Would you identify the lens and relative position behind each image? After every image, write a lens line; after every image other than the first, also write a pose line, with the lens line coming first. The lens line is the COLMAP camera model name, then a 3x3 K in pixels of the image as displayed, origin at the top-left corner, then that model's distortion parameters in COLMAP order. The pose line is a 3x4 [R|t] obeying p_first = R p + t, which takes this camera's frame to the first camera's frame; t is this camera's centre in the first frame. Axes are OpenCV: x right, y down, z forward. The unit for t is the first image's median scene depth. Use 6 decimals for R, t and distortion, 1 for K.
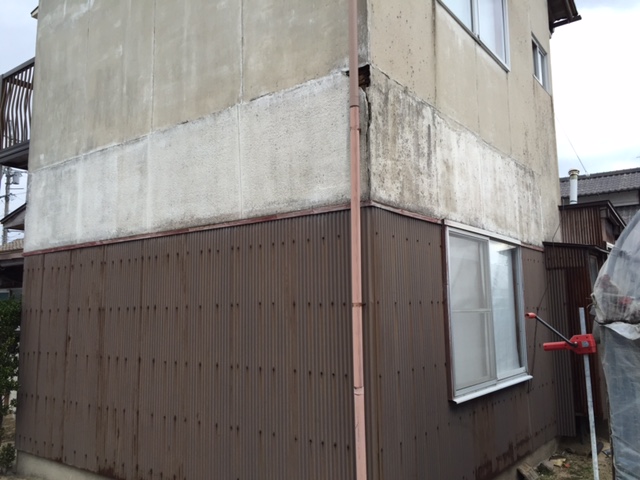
lens RADIAL K [[547.7, 0, 317.8], [0, 547.7, 240.0], [0, 0, 1]] dist [0.078368, -0.113256]
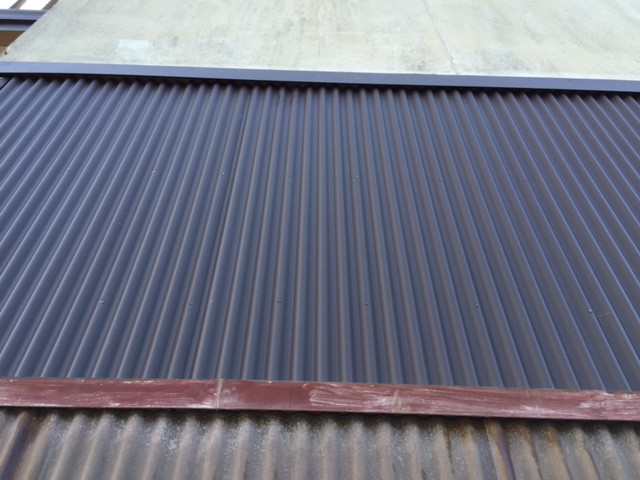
lens RADIAL K [[547.7, 0, 311.1], [0, 547.7, 243.6], [0, 0, 1]] dist [0.078368, -0.113256]
pose [[0.779484, 0.486084, 0.395129, -0.604374], [-0.100912, 0.719971, -0.686629, 0.082055], [-0.618241, 0.495343, 0.610257, 1.048834]]
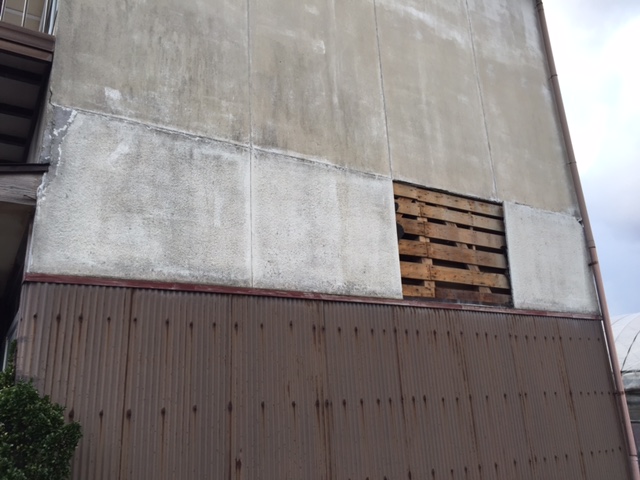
lens RADIAL K [[547.7, 0, 318.9], [0, 547.7, 238.6], [0, 0, 1]] dist [0.078368, -0.113256]
pose [[0.364337, 0.274921, 0.889762, -1.032327], [-0.072006, 0.960888, -0.267413, 0.117340], [-0.928479, 0.033360, 0.369883, 0.798482]]
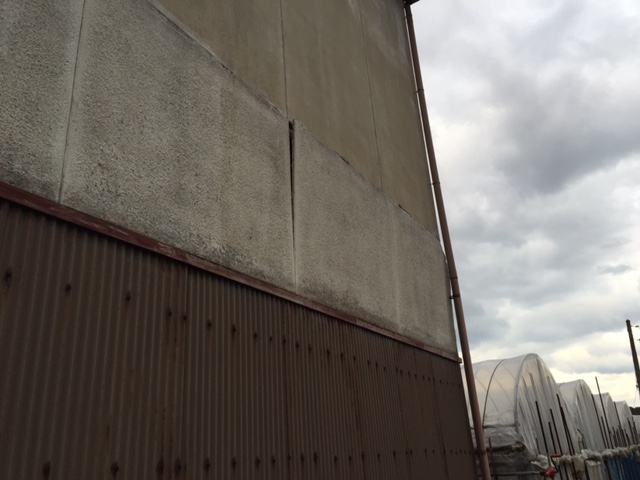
lens RADIAL K [[547.7, 0, 315.7], [0, 547.7, 236.6], [0, 0, 1]] dist [0.078368, -0.113256]
pose [[-0.096551, 0.395028, 0.913581, -0.752456], [-0.065213, 0.913387, -0.401836, 0.131833], [-0.993189, -0.098375, -0.062428, 0.989291]]
